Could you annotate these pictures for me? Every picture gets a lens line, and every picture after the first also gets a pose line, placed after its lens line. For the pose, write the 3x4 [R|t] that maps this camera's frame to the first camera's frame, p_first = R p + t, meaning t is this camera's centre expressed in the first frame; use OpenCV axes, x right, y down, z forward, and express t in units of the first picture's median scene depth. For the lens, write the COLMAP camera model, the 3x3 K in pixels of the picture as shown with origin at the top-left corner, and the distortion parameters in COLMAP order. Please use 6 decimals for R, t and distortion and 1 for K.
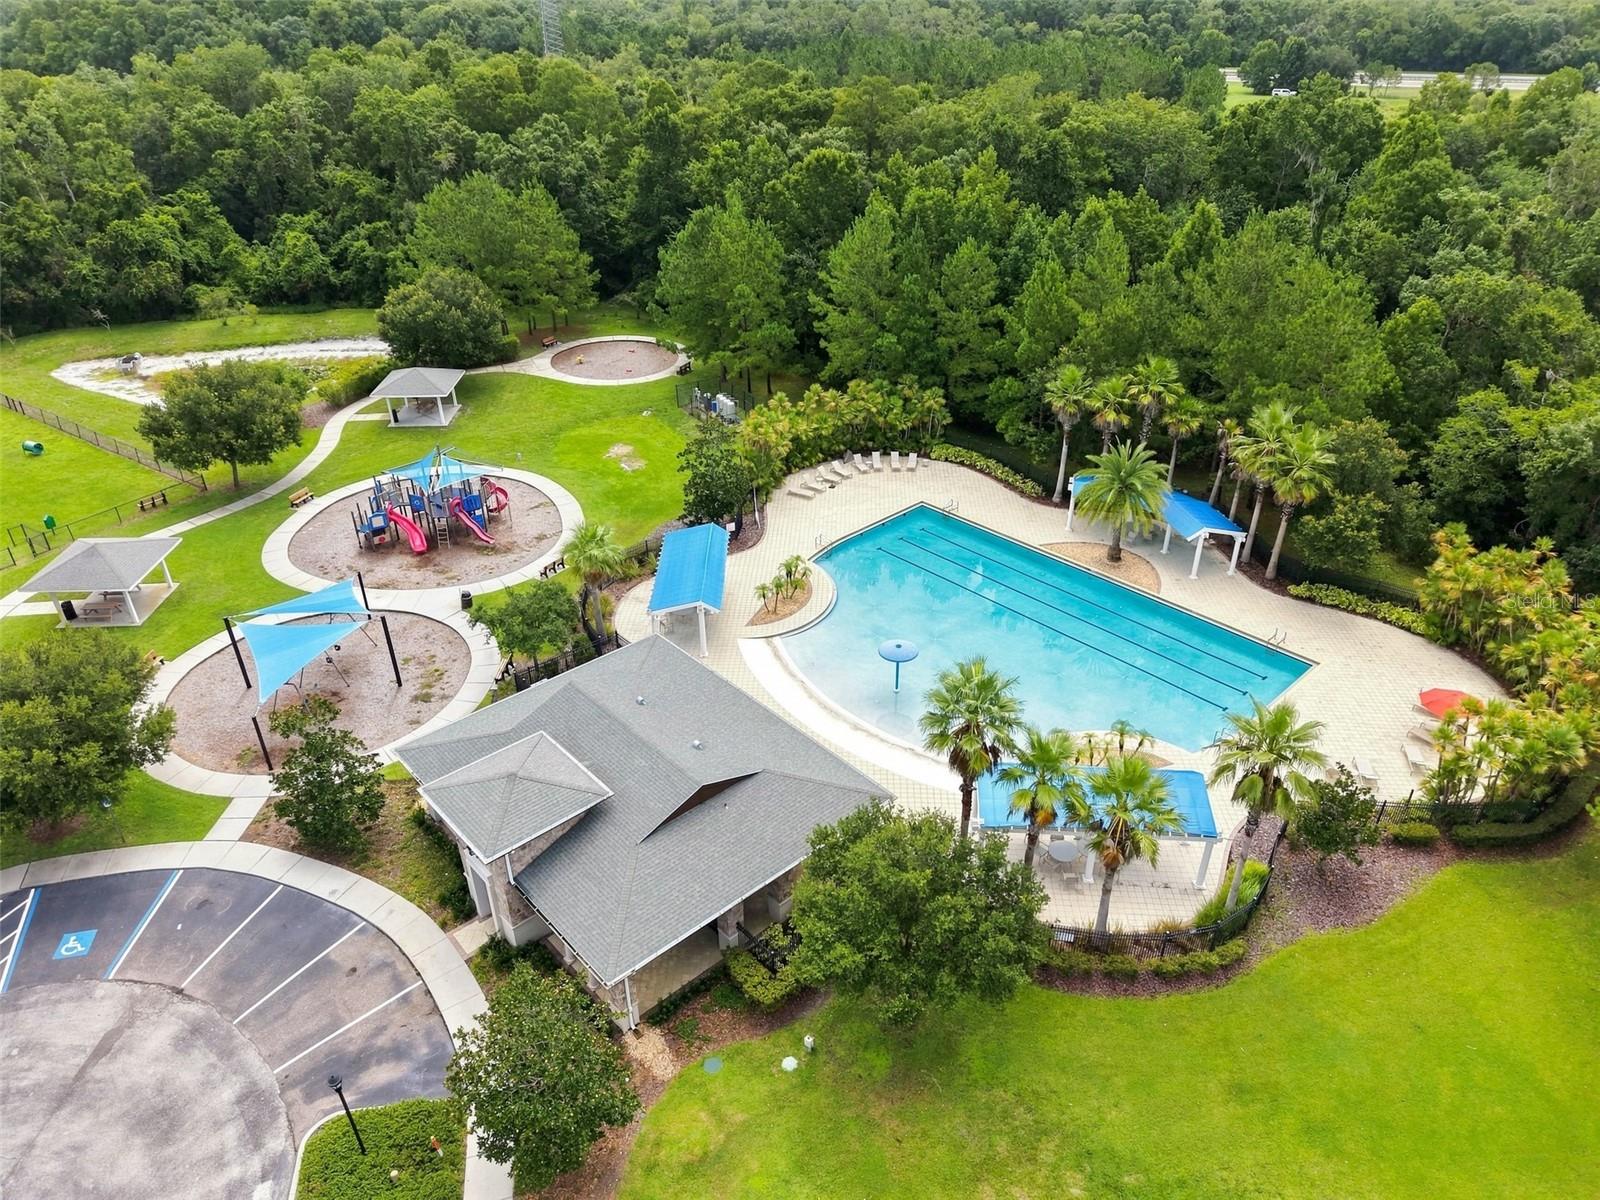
lens RADIAL K [[1073.6, 0, 799.7], [0, 1073.6, 599.4], [0, 0, 1]] dist [-0.016086, -0.005633]
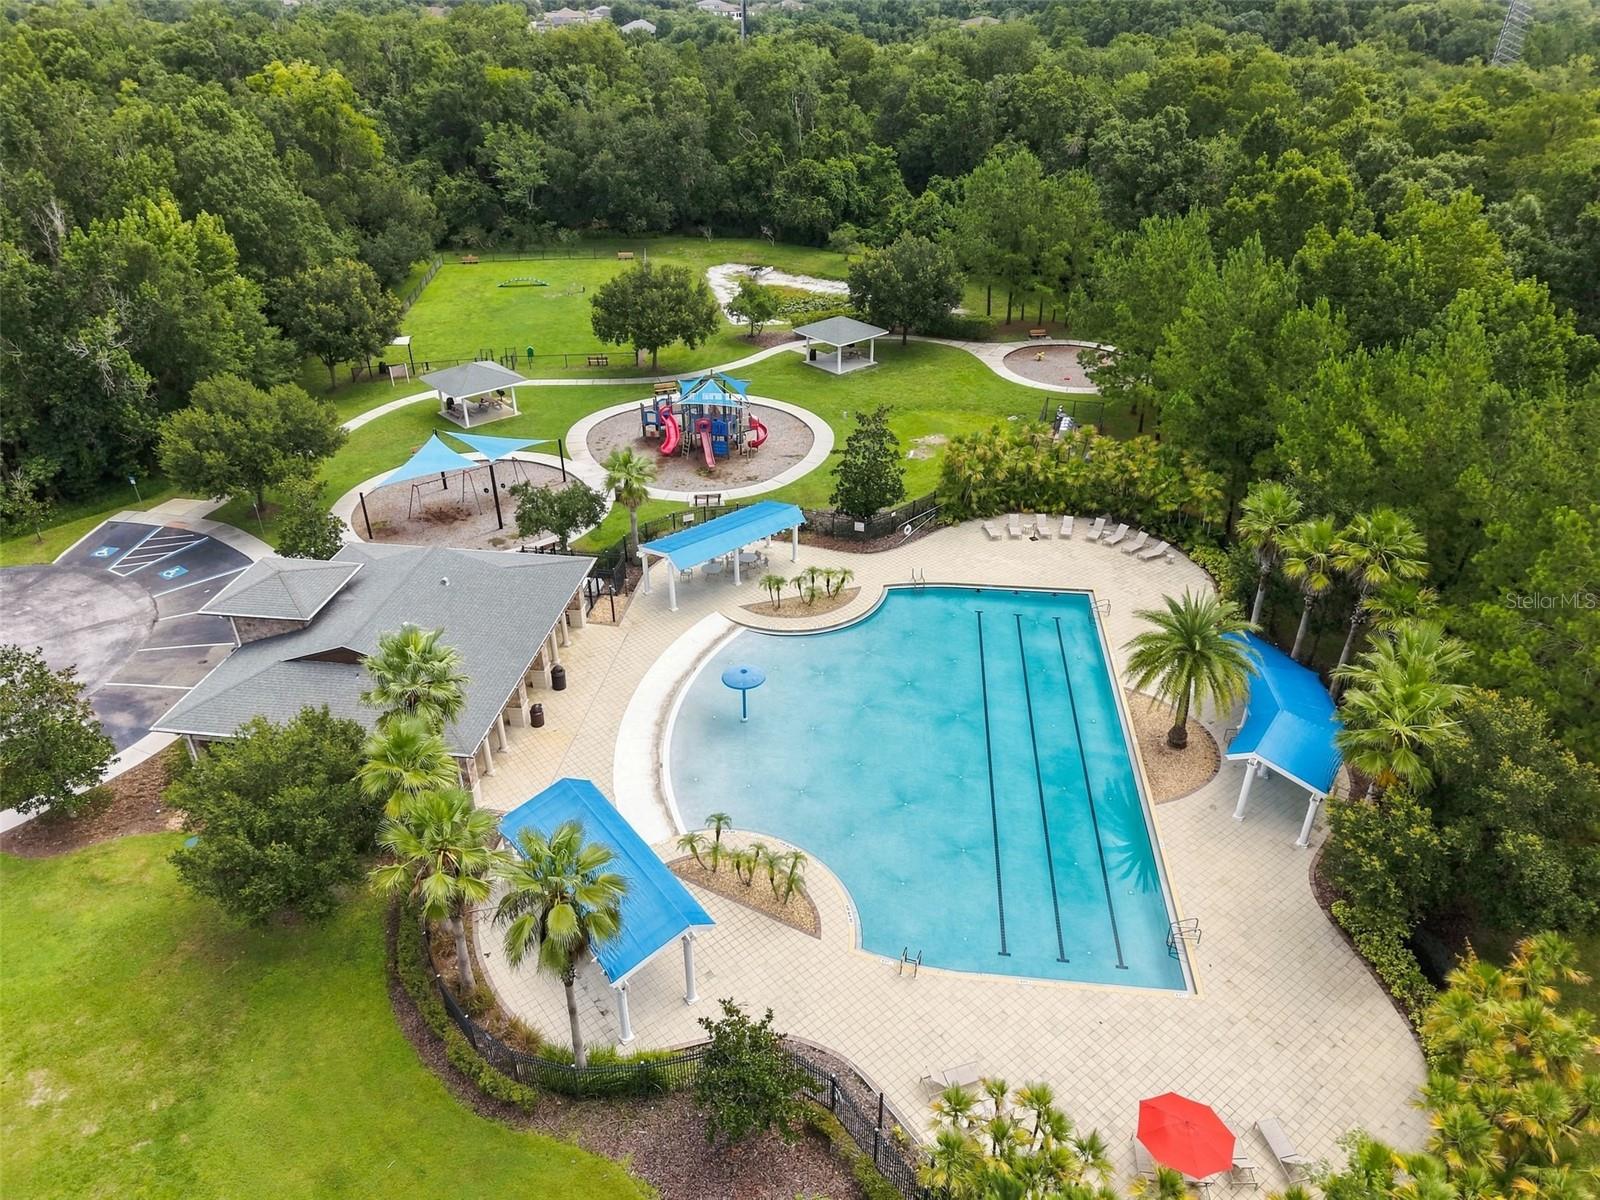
lens RADIAL K [[1073.6, 0, 804.3], [0, 1073.6, 600.9], [0, 0, 1]] dist [-0.016086, -0.005633]
pose [[0.643535, 0.385942, -0.660992, 0.515981], [-0.387417, 0.909022, 0.153578, -0.125003], [0.660129, 0.157247, 0.734509, 0.265186]]
